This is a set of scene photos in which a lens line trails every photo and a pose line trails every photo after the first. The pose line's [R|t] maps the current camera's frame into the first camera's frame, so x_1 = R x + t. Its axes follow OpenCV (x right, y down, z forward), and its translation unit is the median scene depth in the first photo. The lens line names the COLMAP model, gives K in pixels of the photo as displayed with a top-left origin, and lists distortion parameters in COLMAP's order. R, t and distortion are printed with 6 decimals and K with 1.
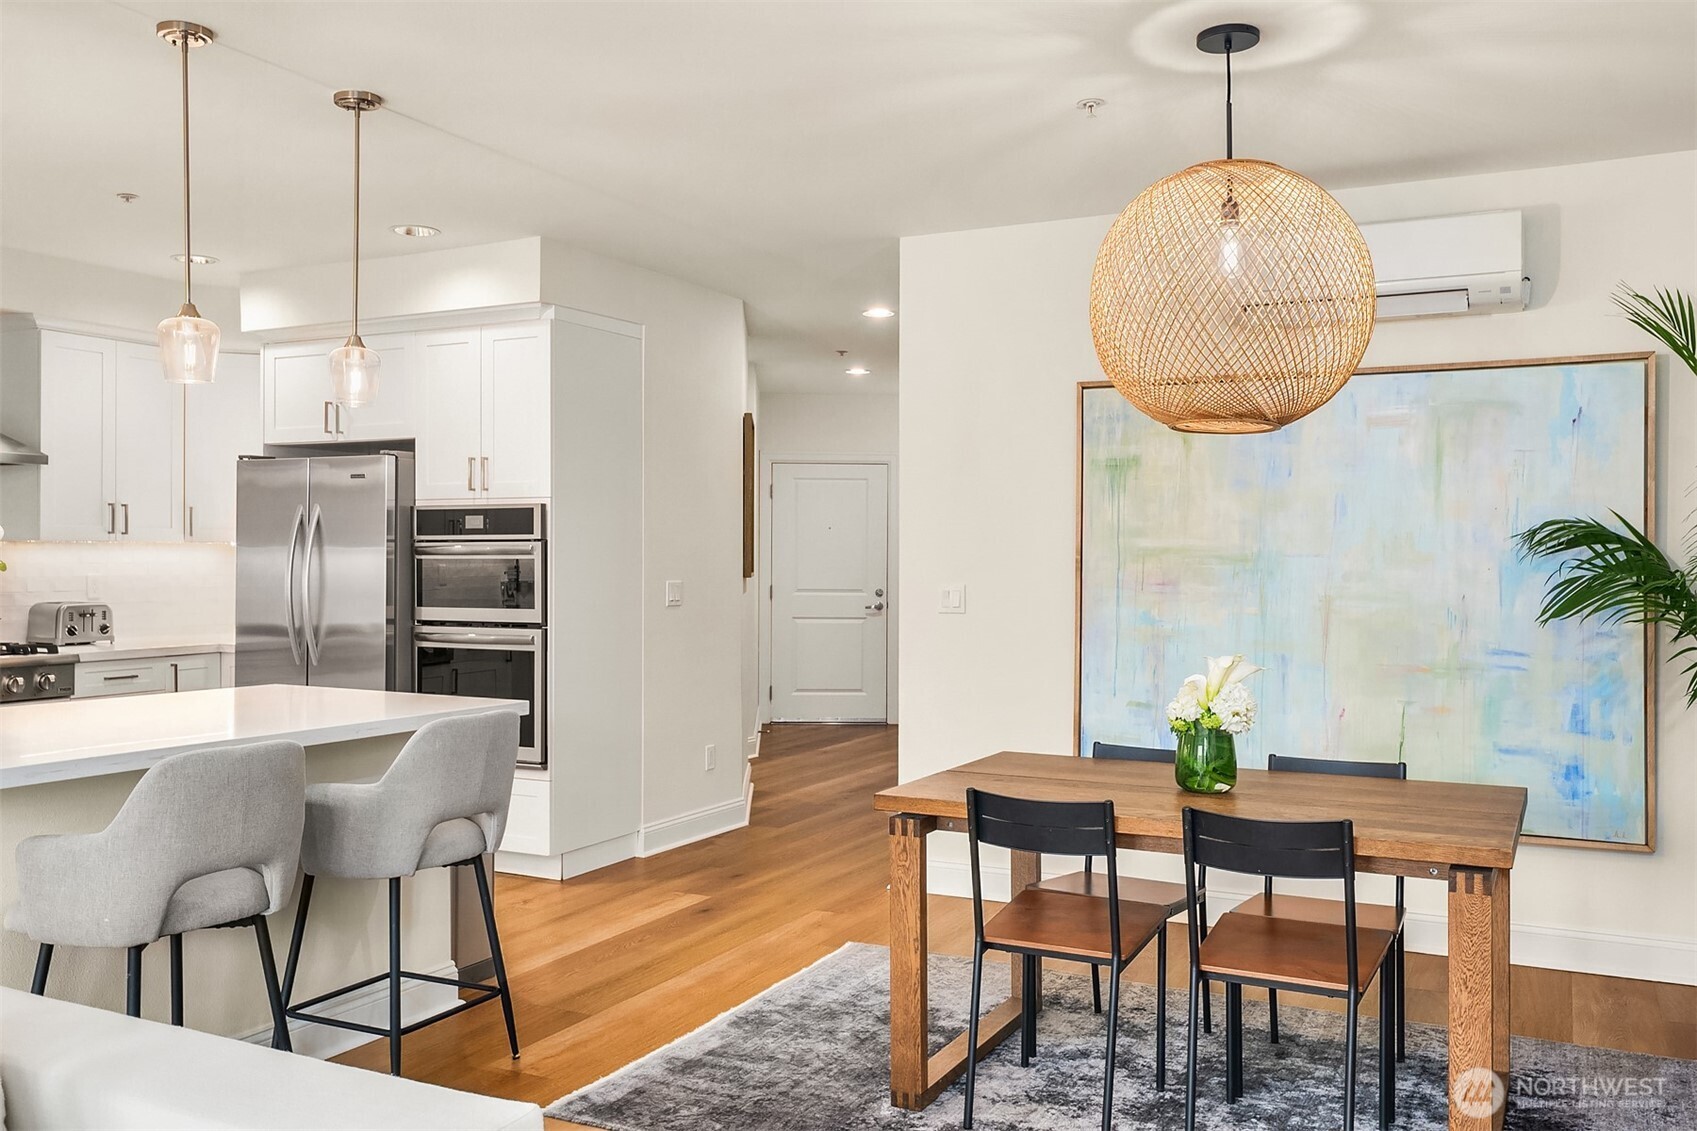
lens RADIAL K [[1419.3, 0, 848.1], [0, 1419.3, 561.9], [0, 0, 1]] dist [-0.006059, -0.007457]
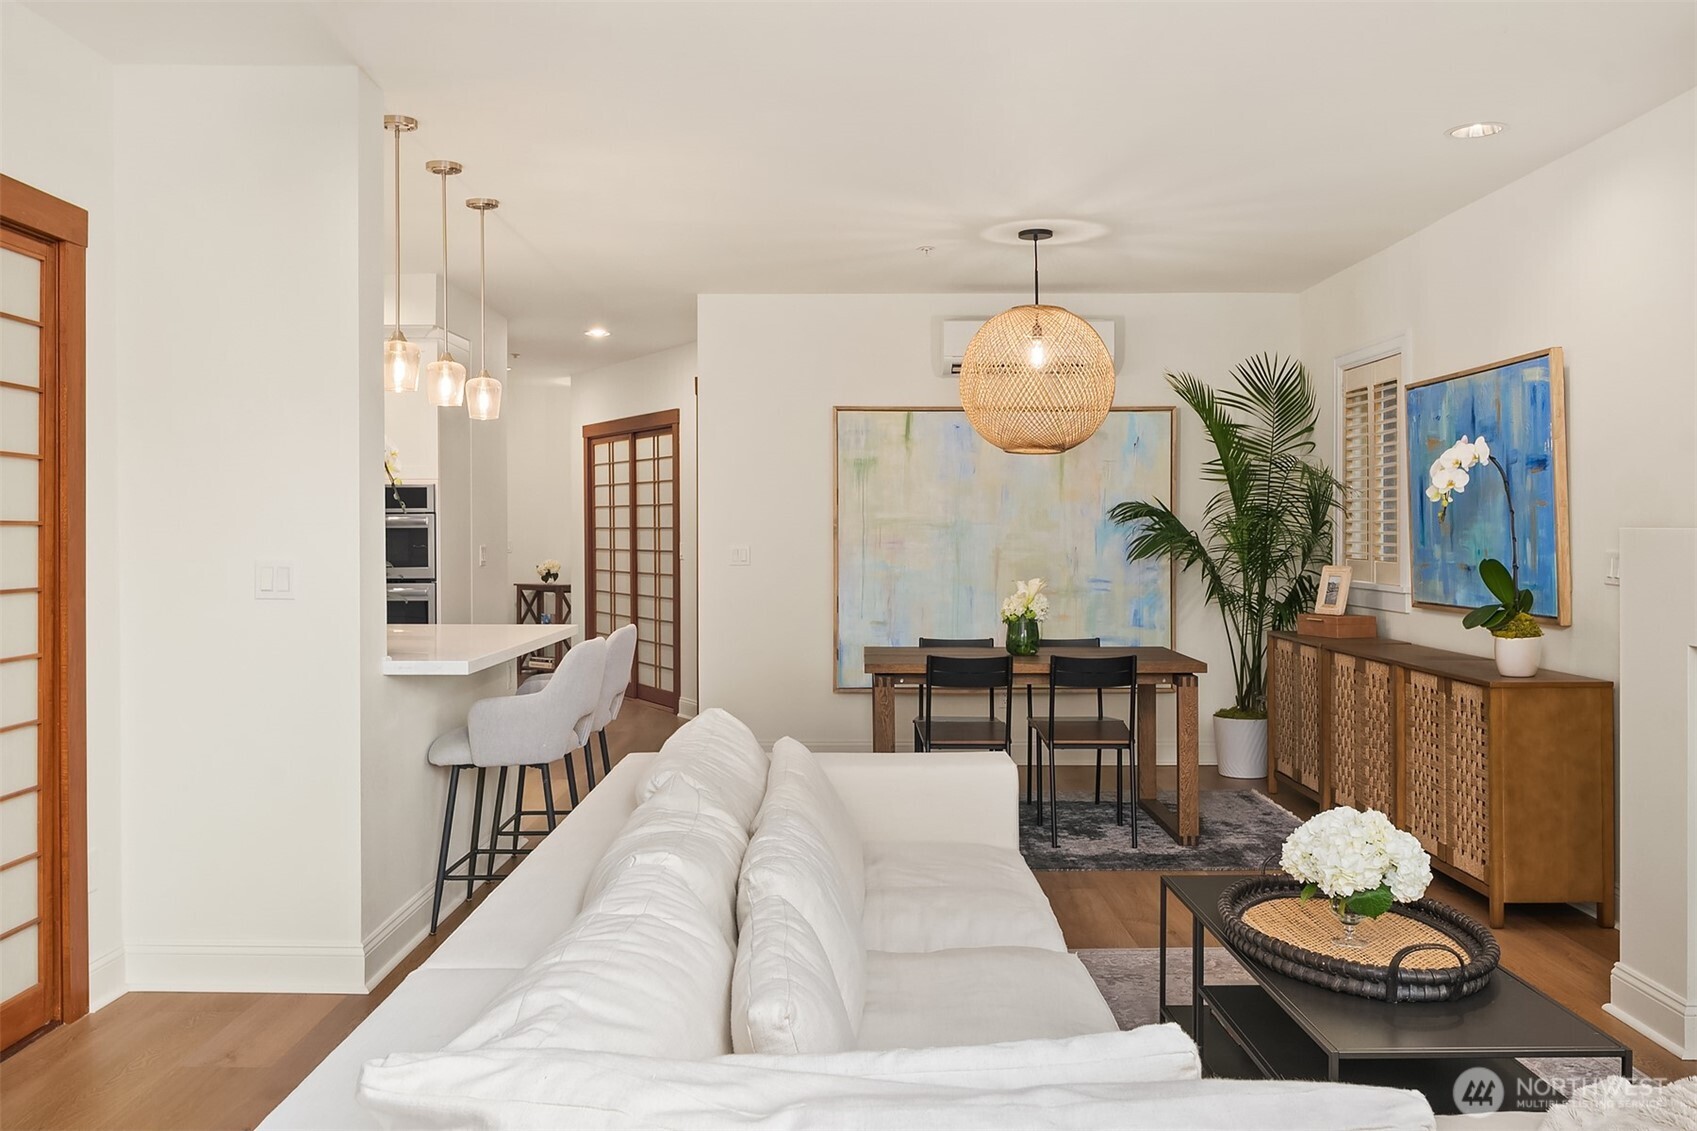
lens RADIAL K [[1419.3, 0, 848.0], [0, 1419.3, 559.4], [0, 0, 1]] dist [-0.006059, -0.007457]
pose [[0.893355, -0.013752, 0.449141, -0.544127], [0.005909, 0.999805, 0.018860, 0.004940], [-0.449312, -0.014195, 0.893262, -0.361839]]
